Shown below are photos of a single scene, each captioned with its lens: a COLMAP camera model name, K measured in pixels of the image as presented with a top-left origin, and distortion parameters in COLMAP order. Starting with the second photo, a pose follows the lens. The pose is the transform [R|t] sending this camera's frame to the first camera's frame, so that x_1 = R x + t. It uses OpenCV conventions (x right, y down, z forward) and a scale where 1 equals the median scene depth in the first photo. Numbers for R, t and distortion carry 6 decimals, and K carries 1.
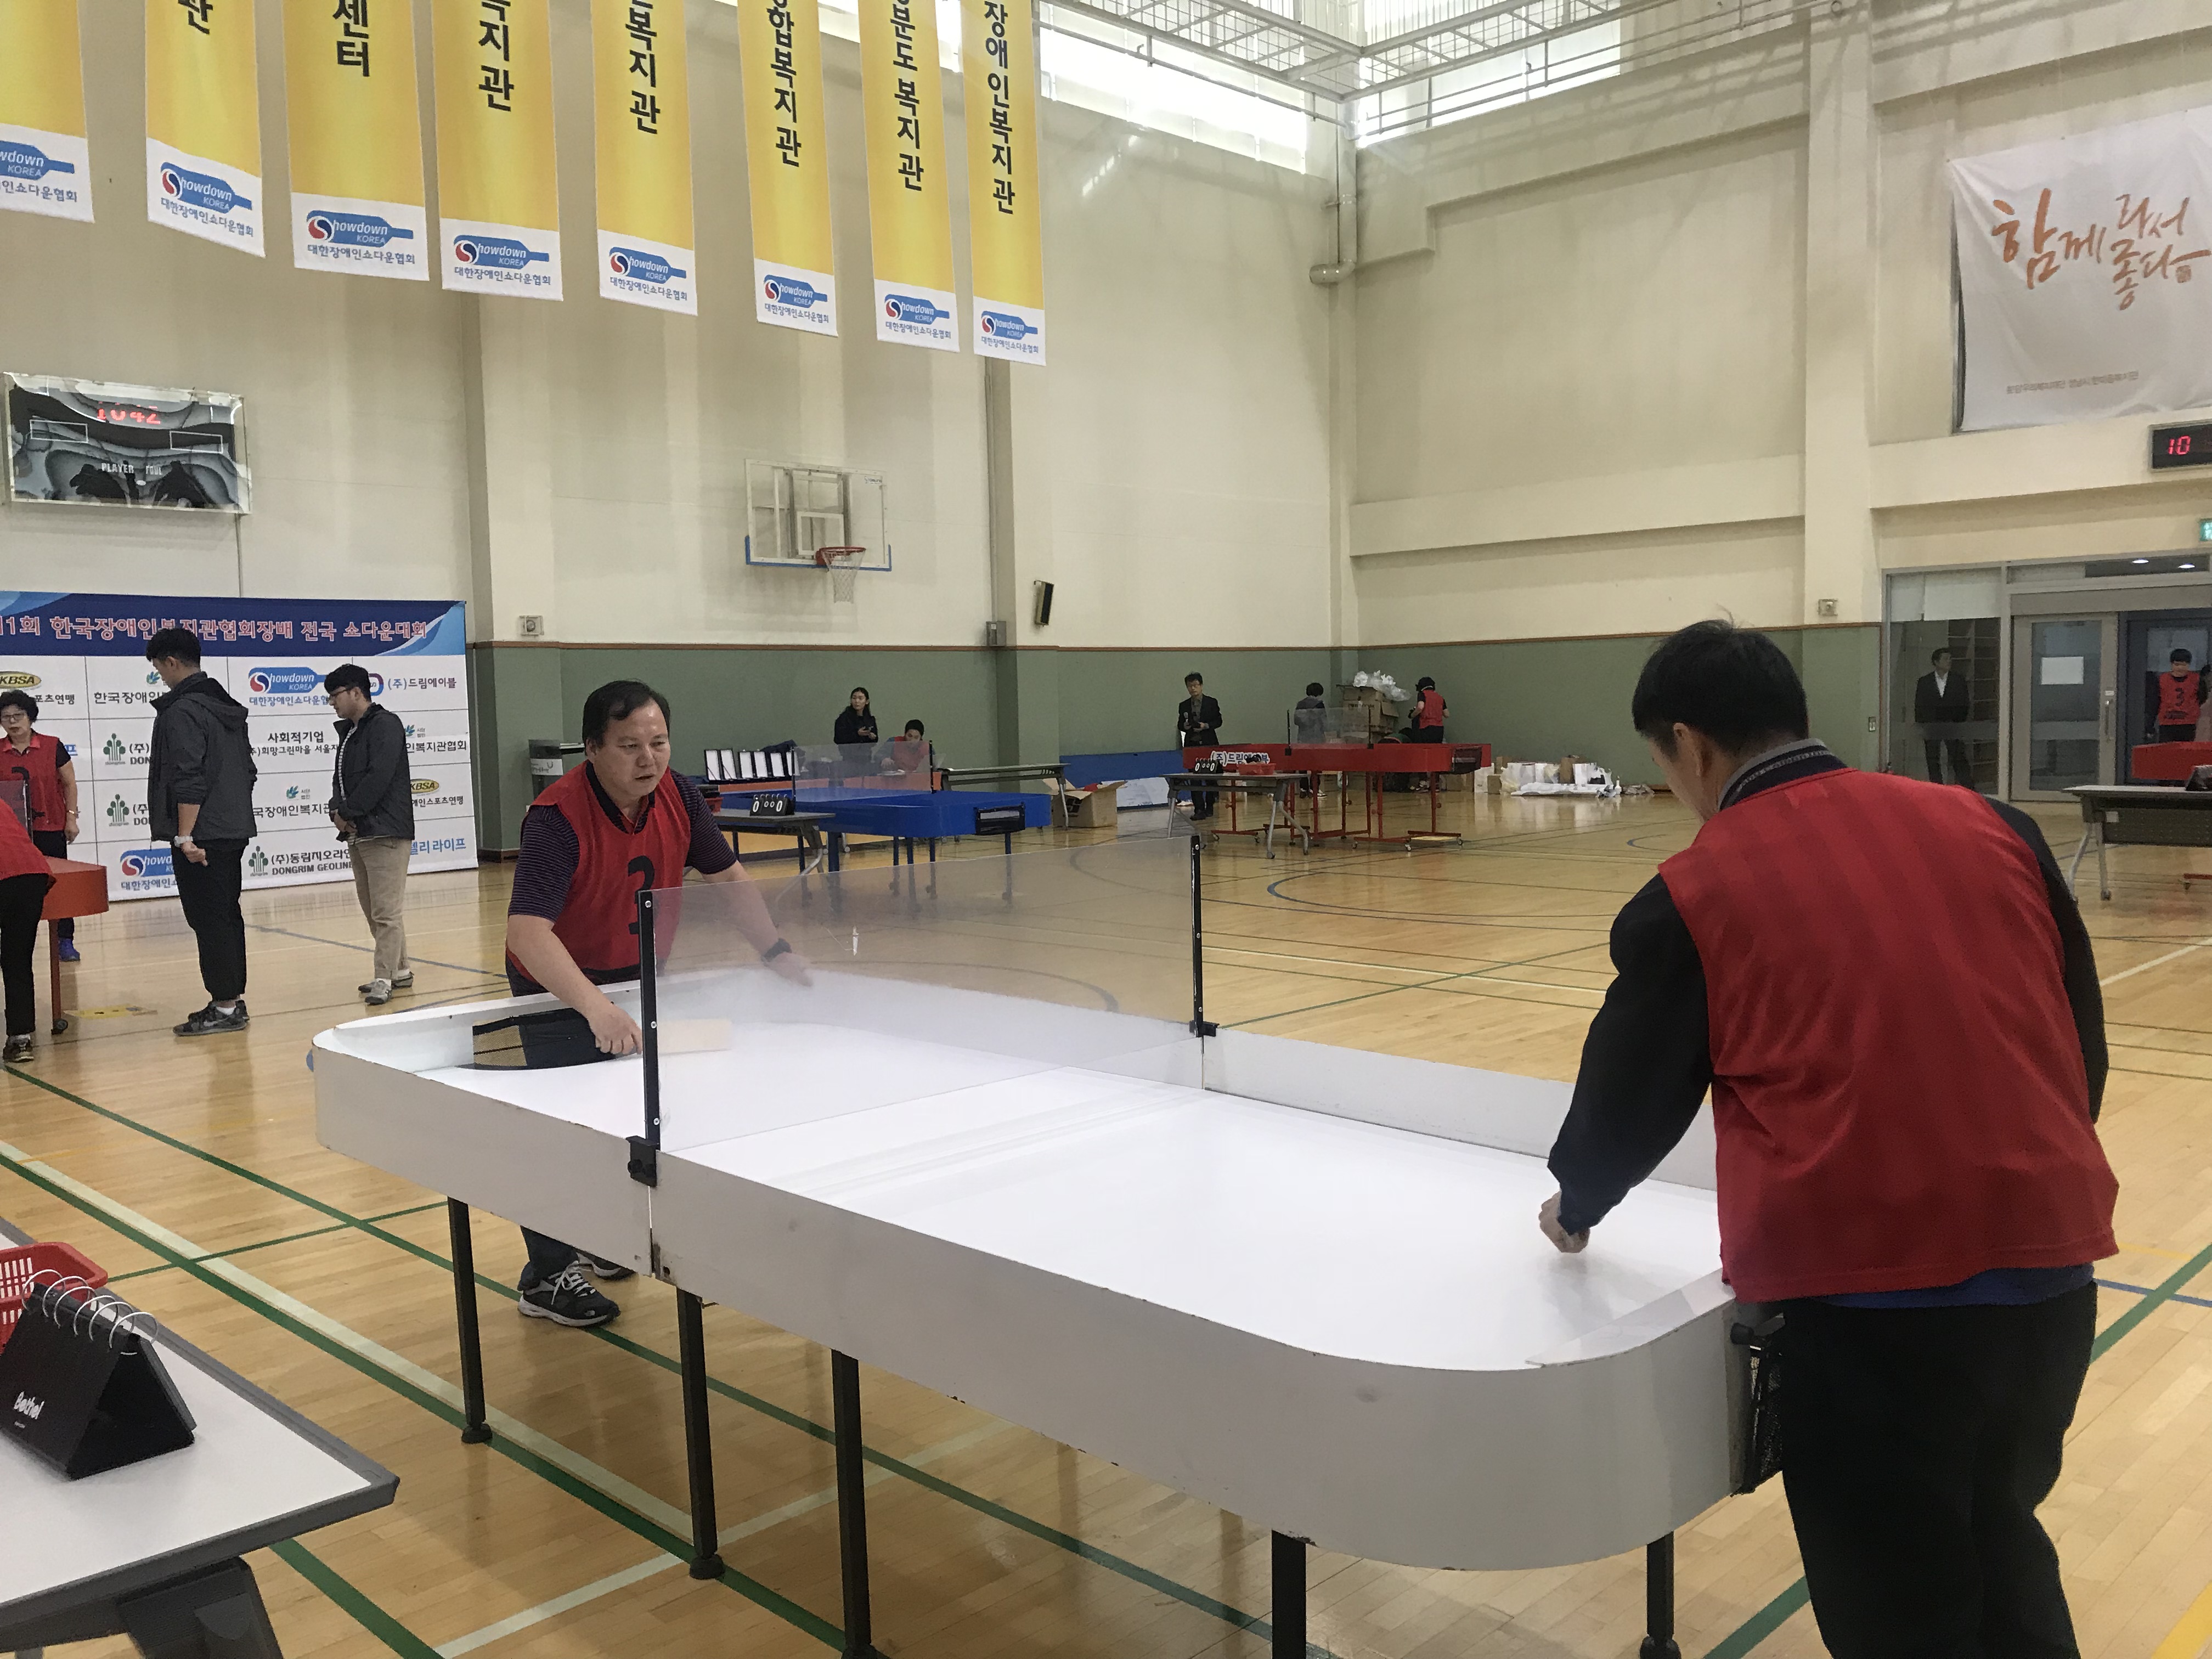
lens RADIAL K [[1786.2, 0, 1119.7], [0, 1786.2, 820.2], [0, 0, 1]] dist [-0.011104, -0.001455]
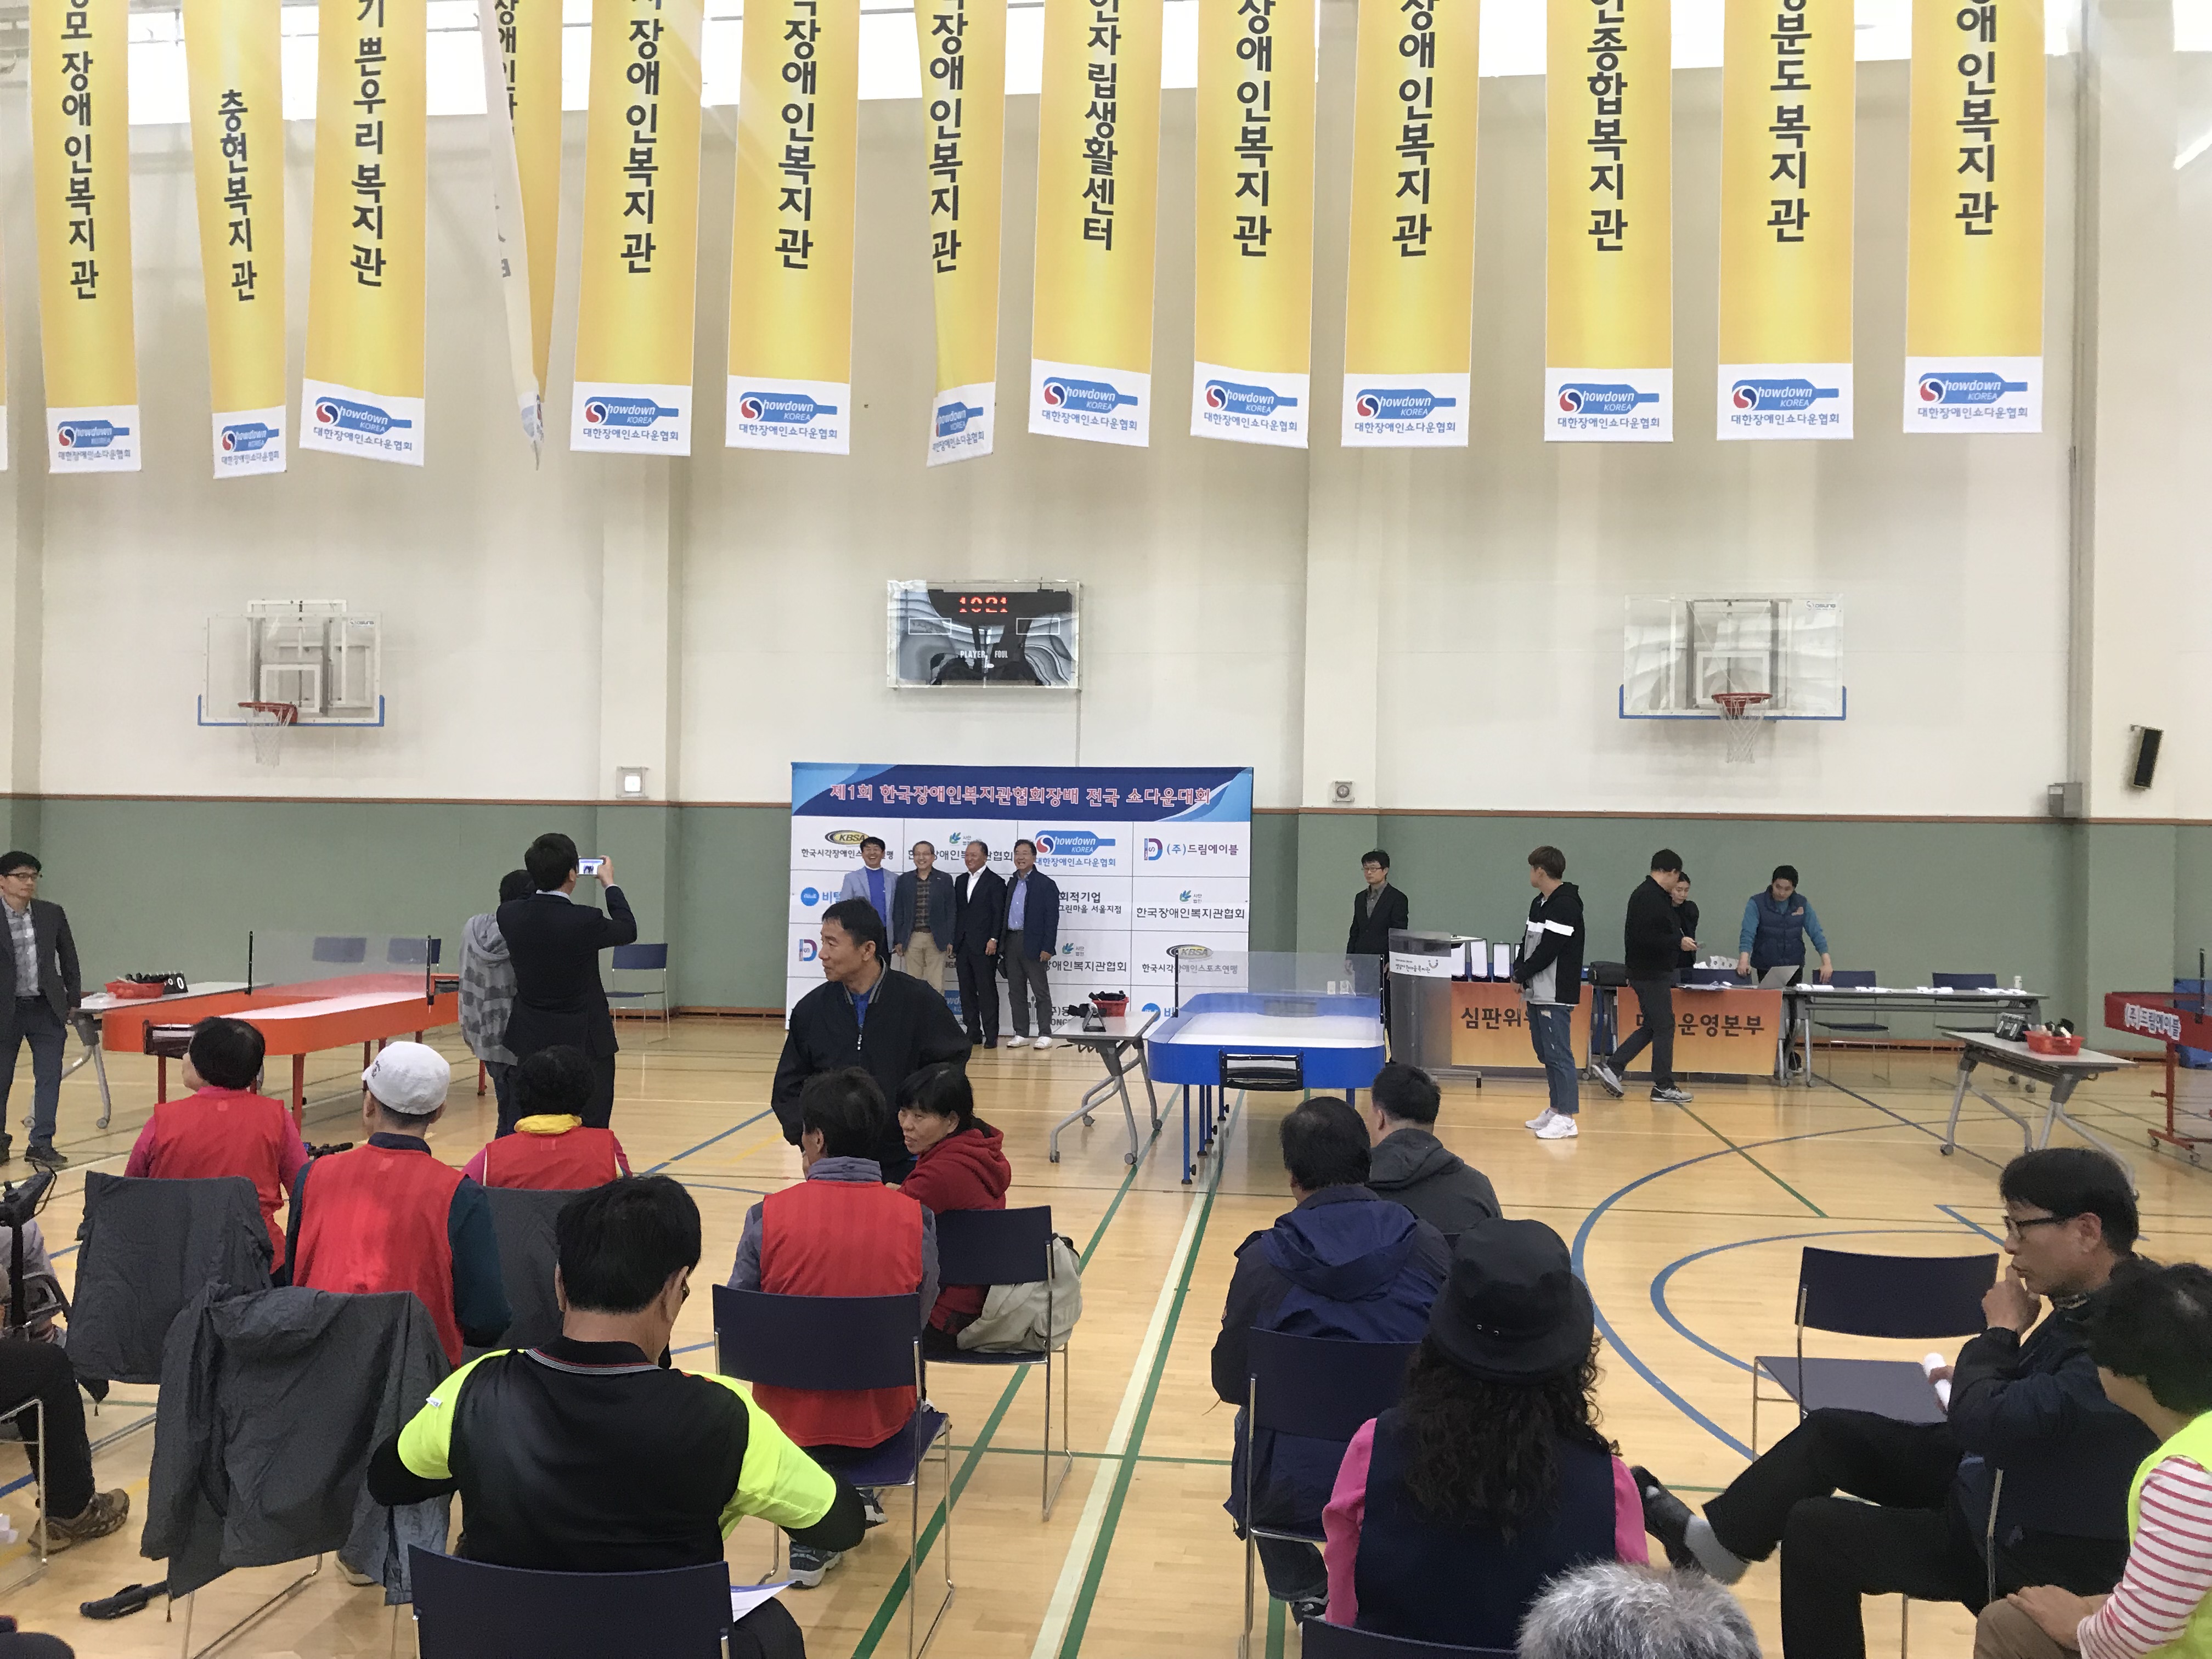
lens RADIAL K [[1786.2, 0, 1108.1], [0, 1786.2, 854.0], [0, 0, 1]] dist [-0.011104, -0.001455]
pose [[0.653254, 0.024459, -0.756744, 0.324211], [-0.078607, 0.996268, -0.035656, -0.035263], [0.753047, 0.082778, 0.652739, 0.317249]]
